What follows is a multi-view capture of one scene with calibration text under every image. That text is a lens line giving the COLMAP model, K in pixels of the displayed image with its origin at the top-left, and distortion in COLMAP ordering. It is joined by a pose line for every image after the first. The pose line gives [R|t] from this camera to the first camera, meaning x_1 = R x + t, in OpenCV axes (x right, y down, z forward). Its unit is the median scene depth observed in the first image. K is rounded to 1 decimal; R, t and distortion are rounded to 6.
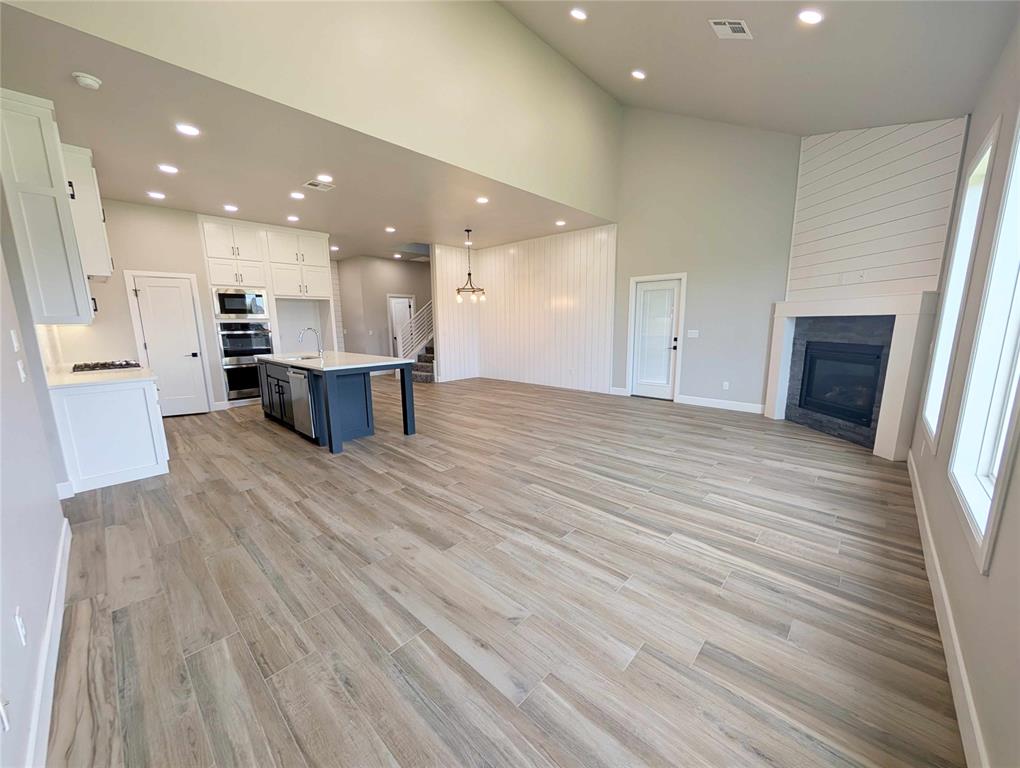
lens RADIAL K [[387.8, 0, 512.2], [0, 387.8, 390.1], [0, 0, 1]] dist [-0.000941, 0.000757]
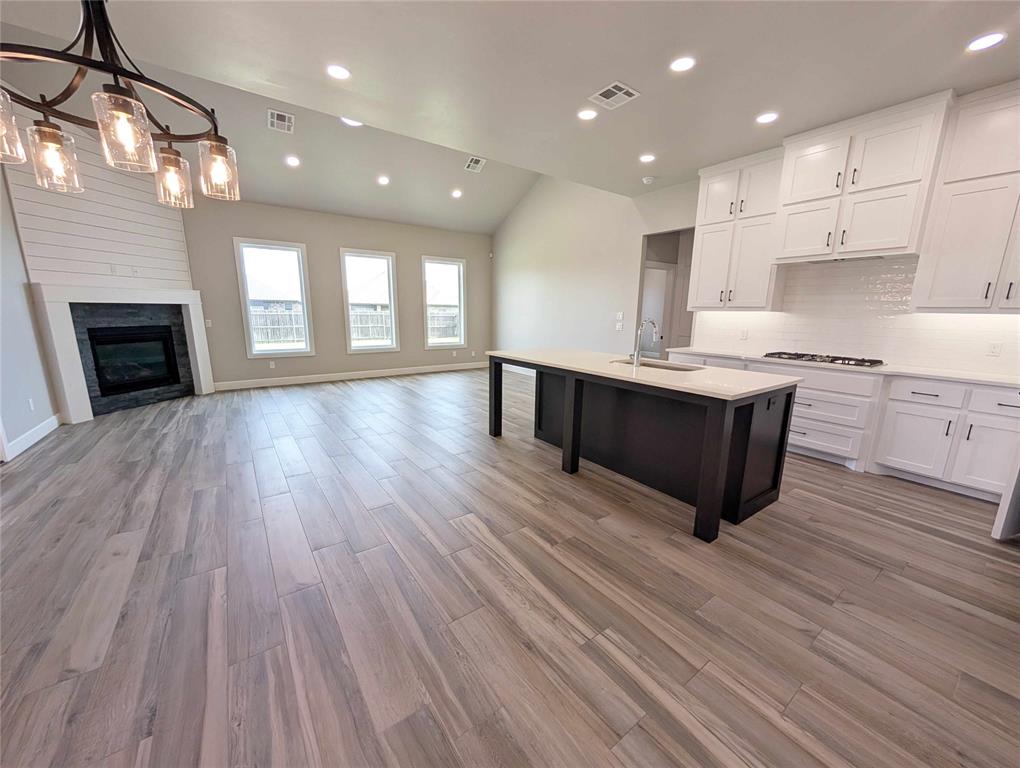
lens RADIAL K [[387.8, 0, 512.2], [0, 387.8, 390.1], [0, 0, 1]] dist [-0.000941, 0.000757]
pose [[-0.981268, -0.040613, 0.188319, -0.419323], [0.031338, 0.930855, 0.364042, -0.275889], [-0.190083, 0.363125, -0.912145, 1.588689]]
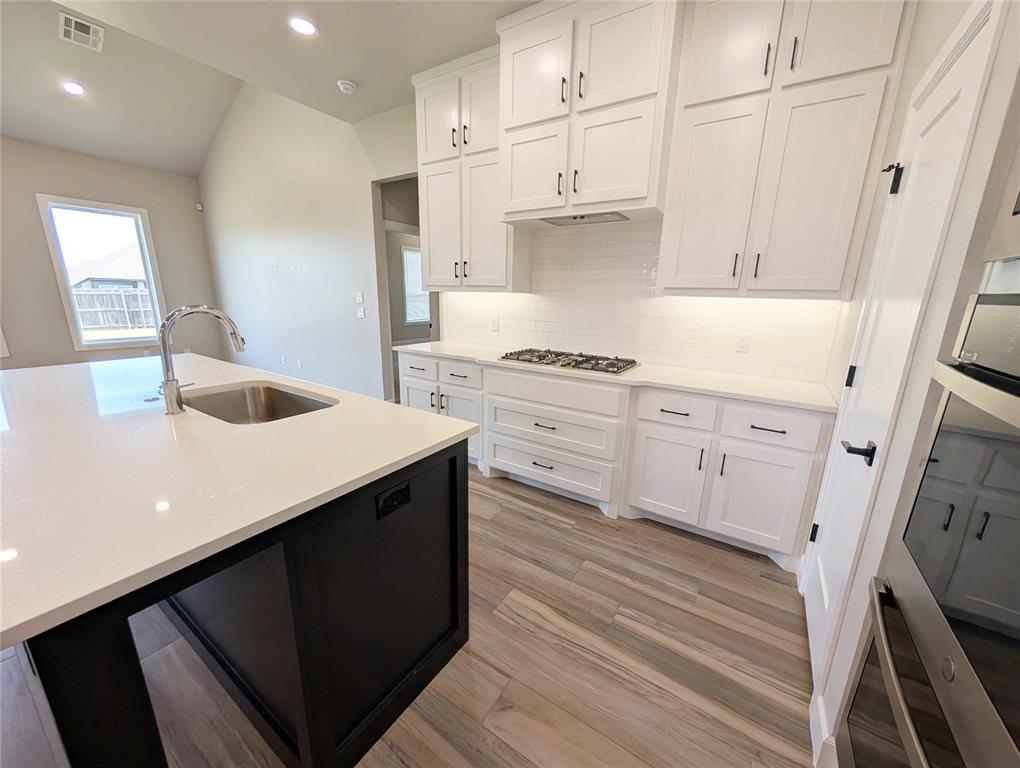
lens RADIAL K [[387.8, 0, 512.2], [0, 387.8, 390.1], [0, 0, 1]] dist [-0.000941, 0.000757]
pose [[-0.984370, 0.033787, -0.172843, -0.676693], [-0.040116, 0.912609, 0.406860, -0.220975], [0.171485, 0.407435, -0.896989, 1.273109]]
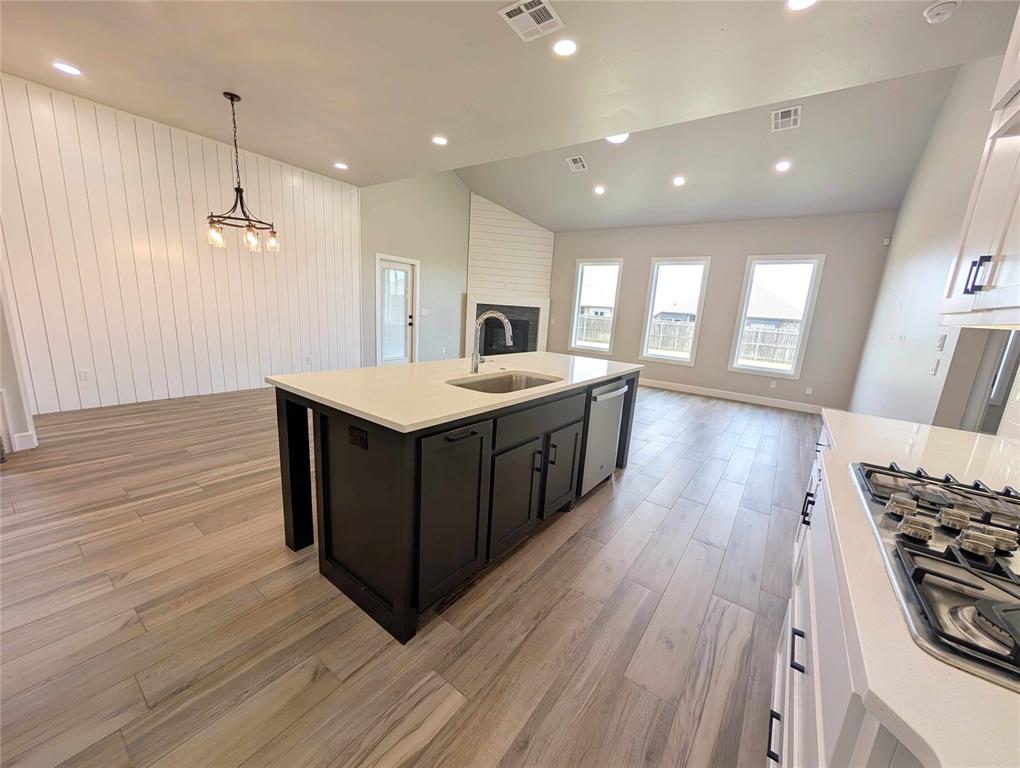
lens RADIAL K [[387.8, 0, 512.2], [0, 387.8, 390.1], [0, 0, 1]] dist [-0.000941, 0.000757]
pose [[-0.120175, -0.202595, 0.971861, -0.939244], [0.108803, 0.970371, 0.215738, -0.161157], [-0.986772, 0.131668, -0.094571, 1.001406]]
